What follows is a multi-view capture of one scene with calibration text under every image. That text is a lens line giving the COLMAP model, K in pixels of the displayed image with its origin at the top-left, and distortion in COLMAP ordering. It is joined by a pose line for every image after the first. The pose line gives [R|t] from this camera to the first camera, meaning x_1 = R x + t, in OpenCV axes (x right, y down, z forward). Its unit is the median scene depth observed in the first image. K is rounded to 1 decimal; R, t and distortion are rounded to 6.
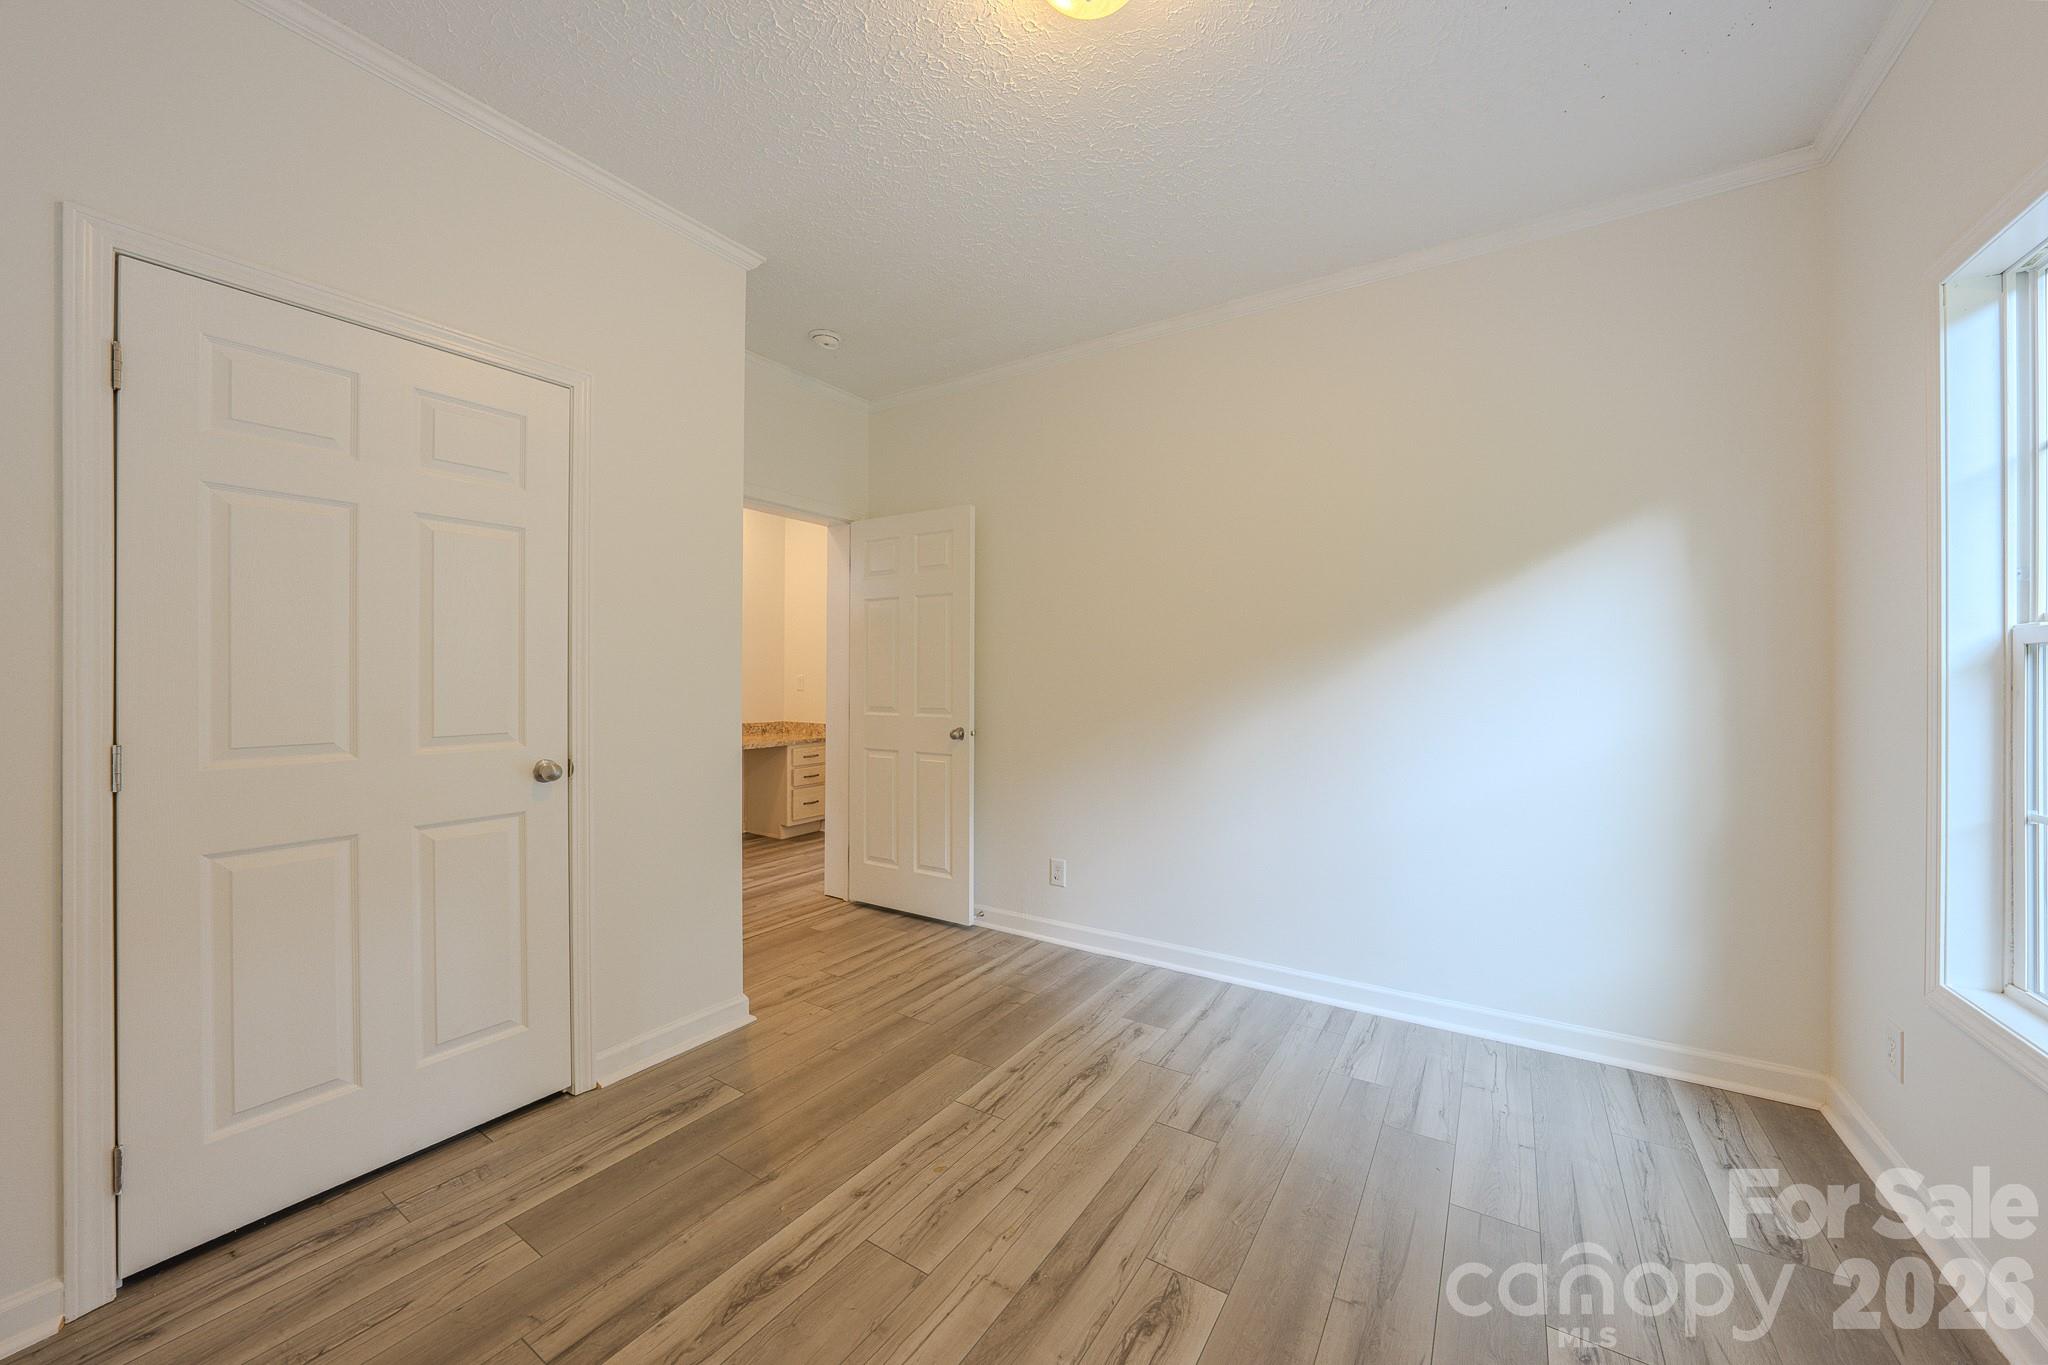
lens RADIAL K [[710.1, 0, 1033.9], [0, 710.1, 674.9], [0, 0, 1]] dist [-0.020895, 0.003528]
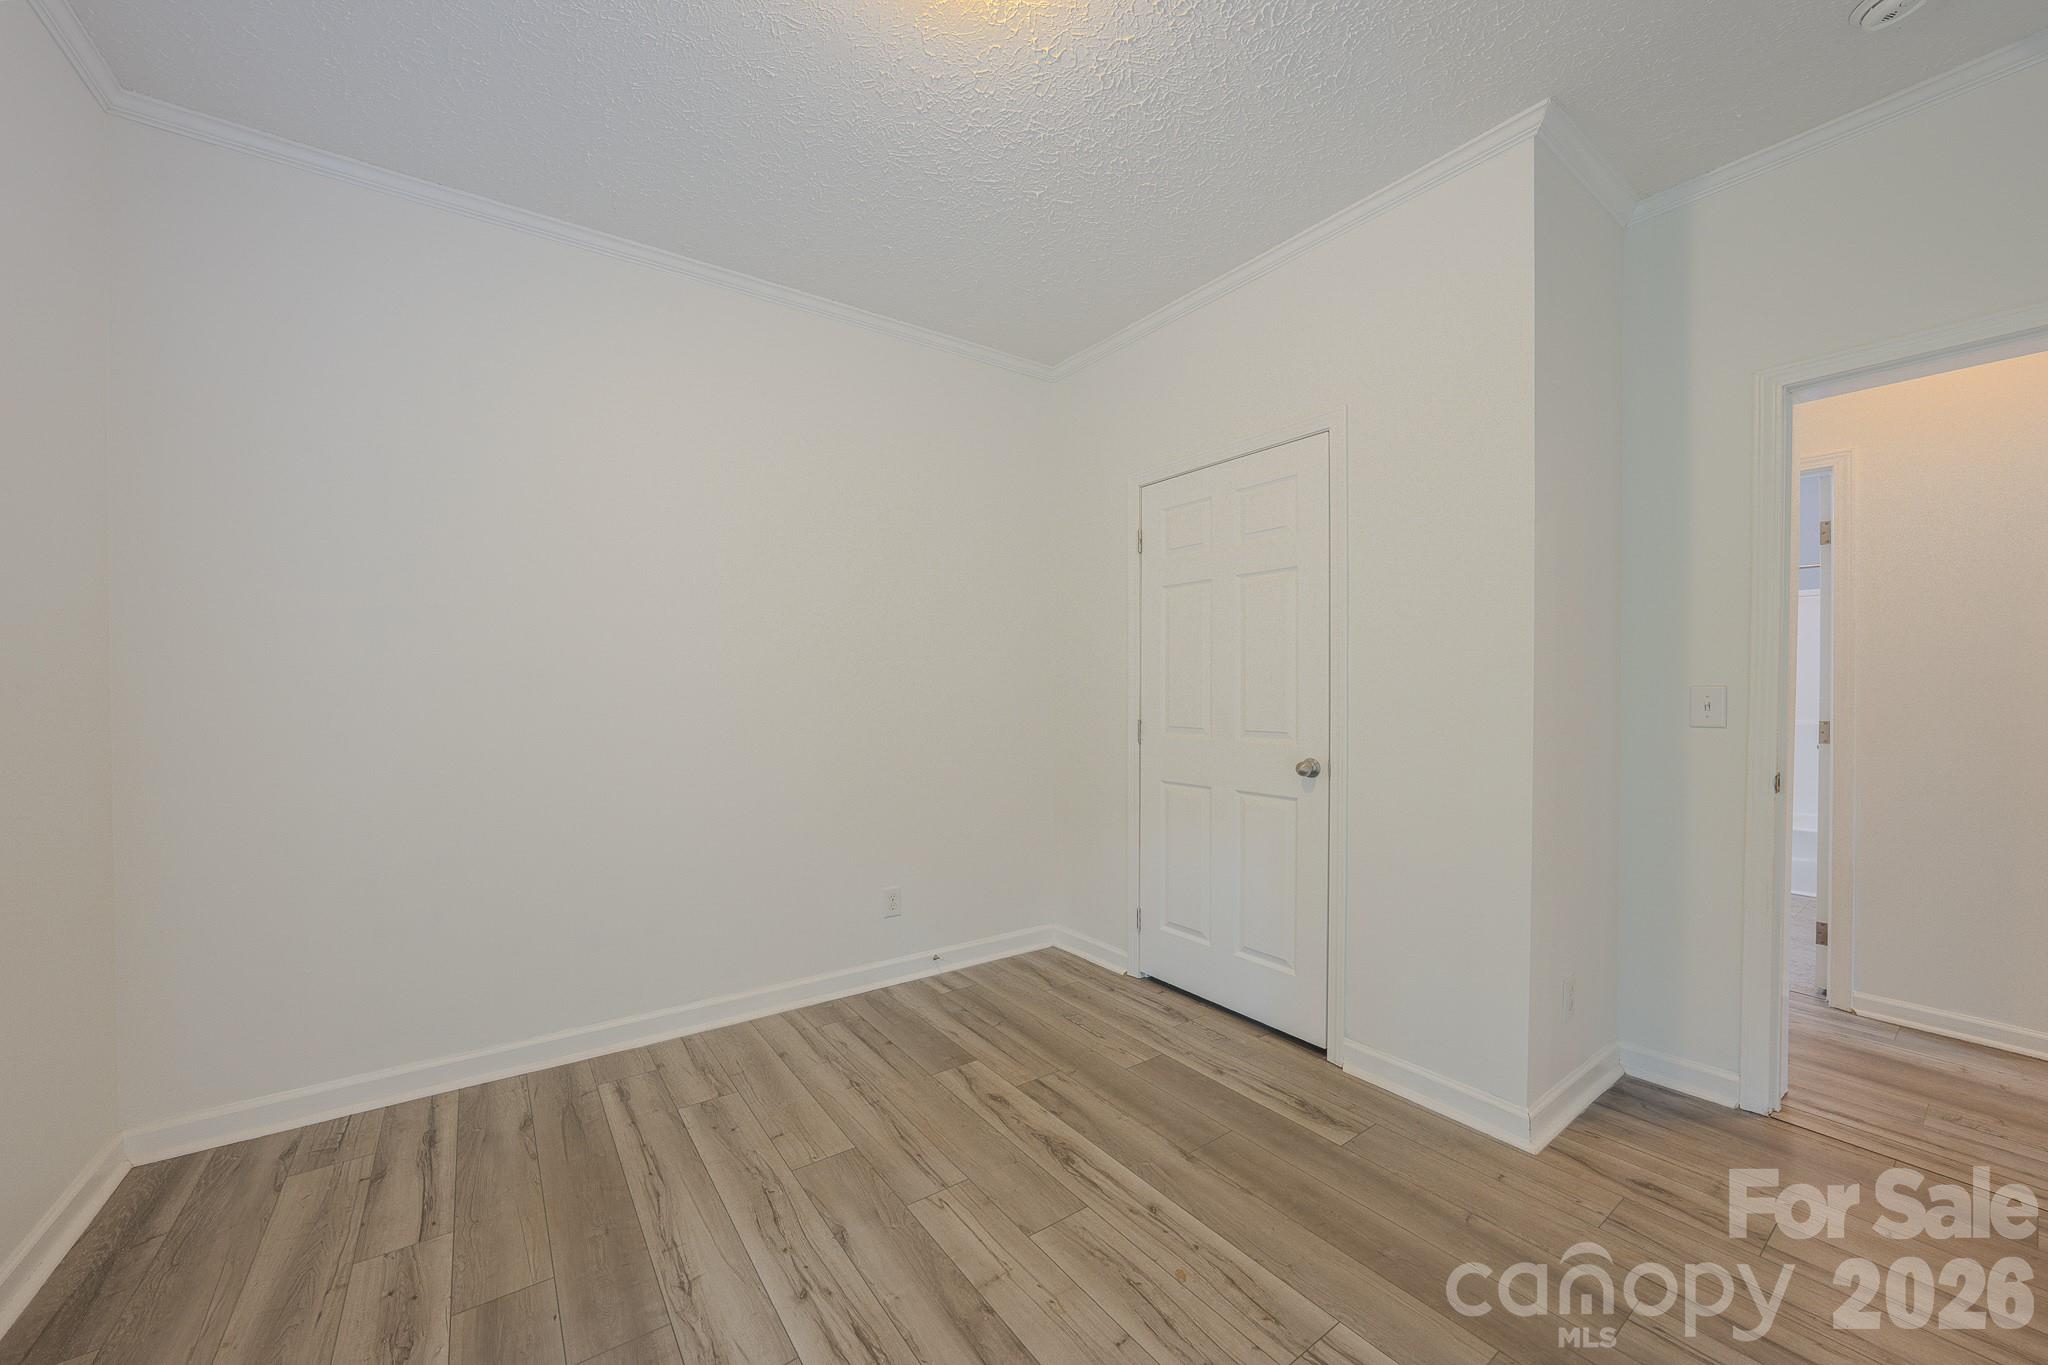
lens RADIAL K [[710.1, 0, 981.8], [0, 710.1, 700.9], [0, 0, 1]] dist [-0.020895, 0.003528]
pose [[-0.346328, 0.017332, -0.937954, 0.761038], [0.003026, 0.999845, 0.017359, 0.001748], [0.938109, 0.003174, -0.346326, 1.122541]]
